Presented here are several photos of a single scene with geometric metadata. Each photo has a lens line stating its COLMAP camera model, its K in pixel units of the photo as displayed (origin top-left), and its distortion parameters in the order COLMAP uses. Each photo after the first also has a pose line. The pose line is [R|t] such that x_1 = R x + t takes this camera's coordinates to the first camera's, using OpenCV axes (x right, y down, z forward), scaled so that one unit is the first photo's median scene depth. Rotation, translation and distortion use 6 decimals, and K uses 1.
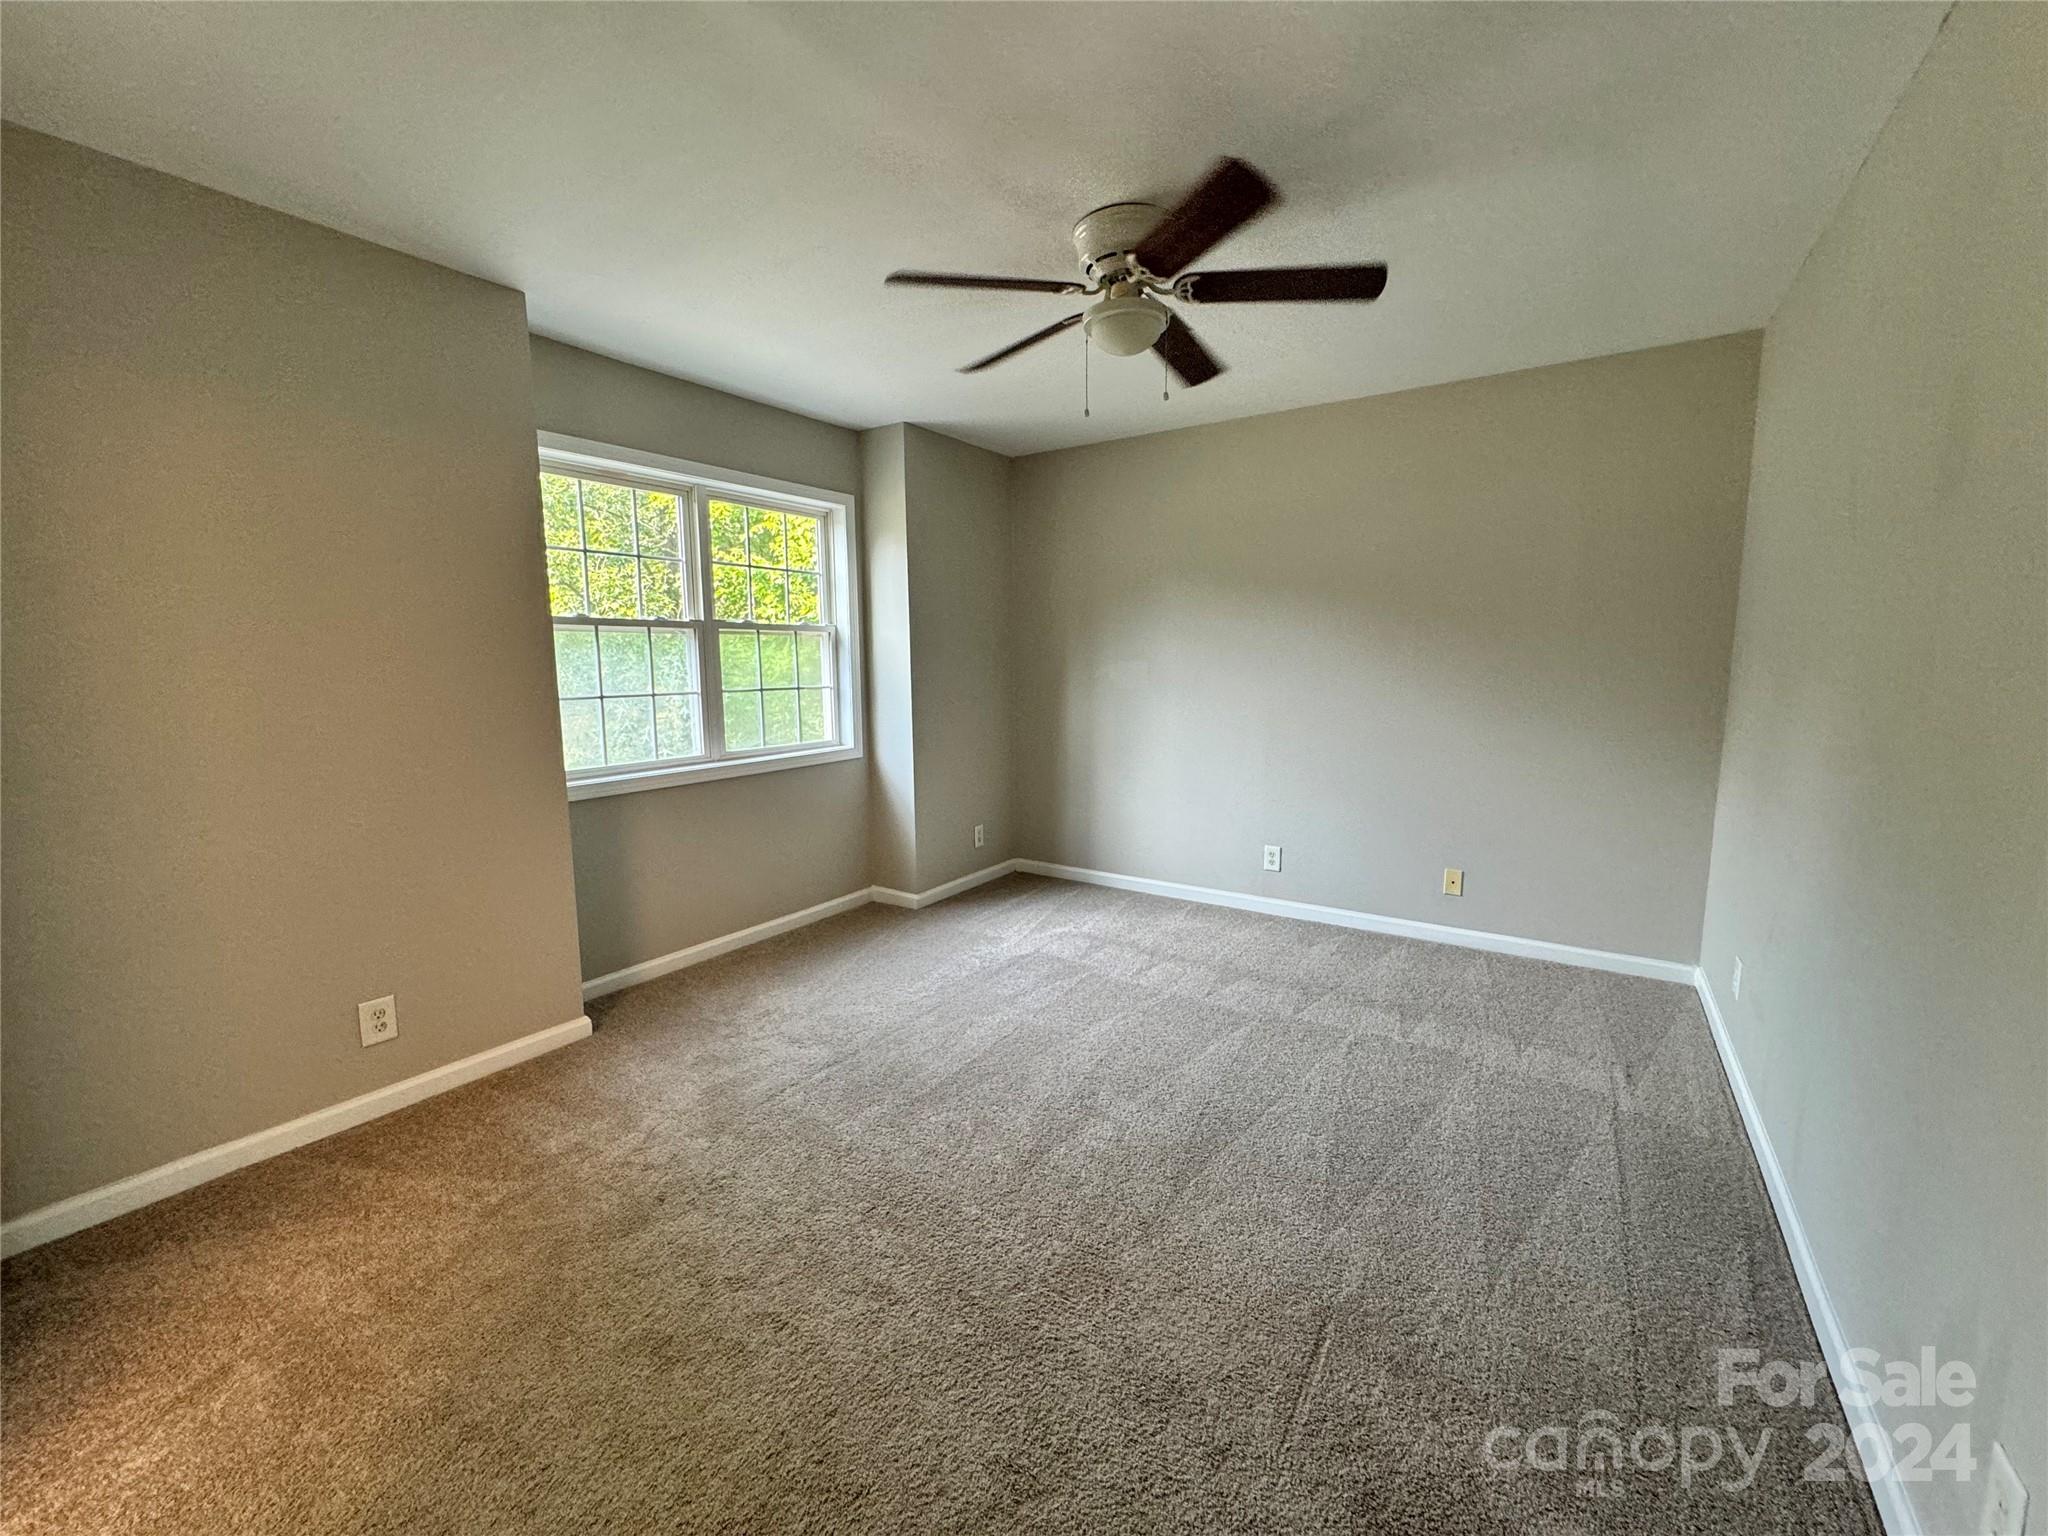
lens RADIAL K [[816.1, 0, 1026.4], [0, 816.1, 751.2], [0, 0, 1]] dist [-0.006044, 0.001021]
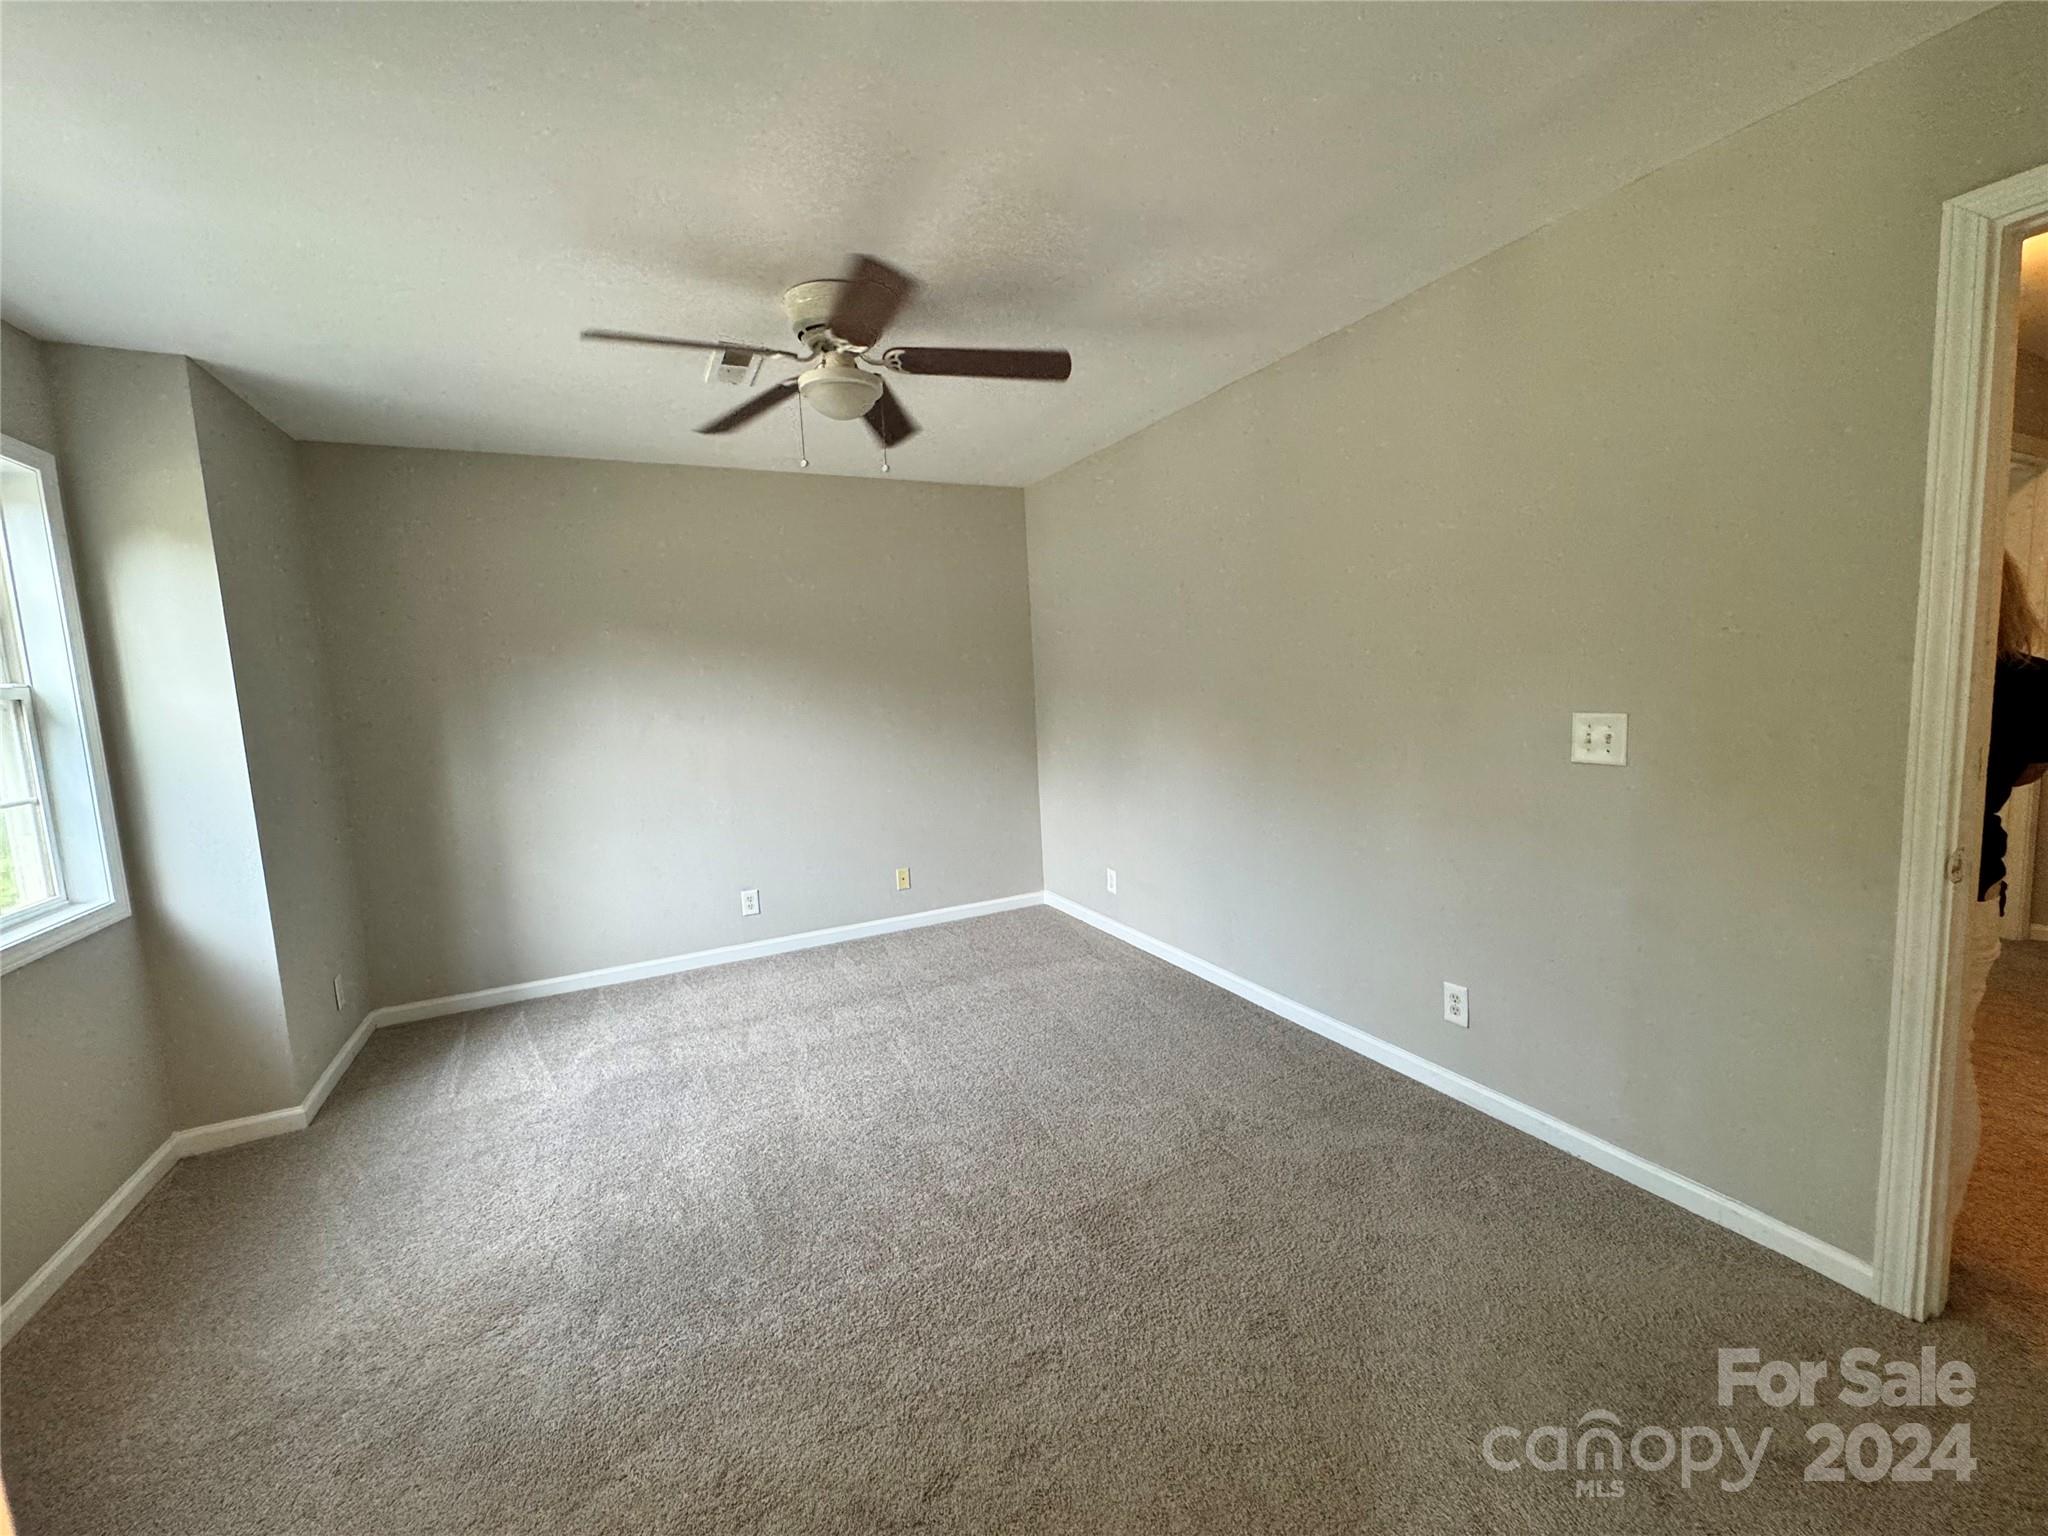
lens RADIAL K [[816.1, 0, 1028.6], [0, 816.1, 759.0], [0, 0, 1]] dist [-0.006044, 0.001021]
pose [[0.513273, -0.110205, 0.851120, -0.377684], [0.153082, 0.987574, 0.035556, -0.026800], [-0.844462, 0.112042, 0.523765, 0.180014]]
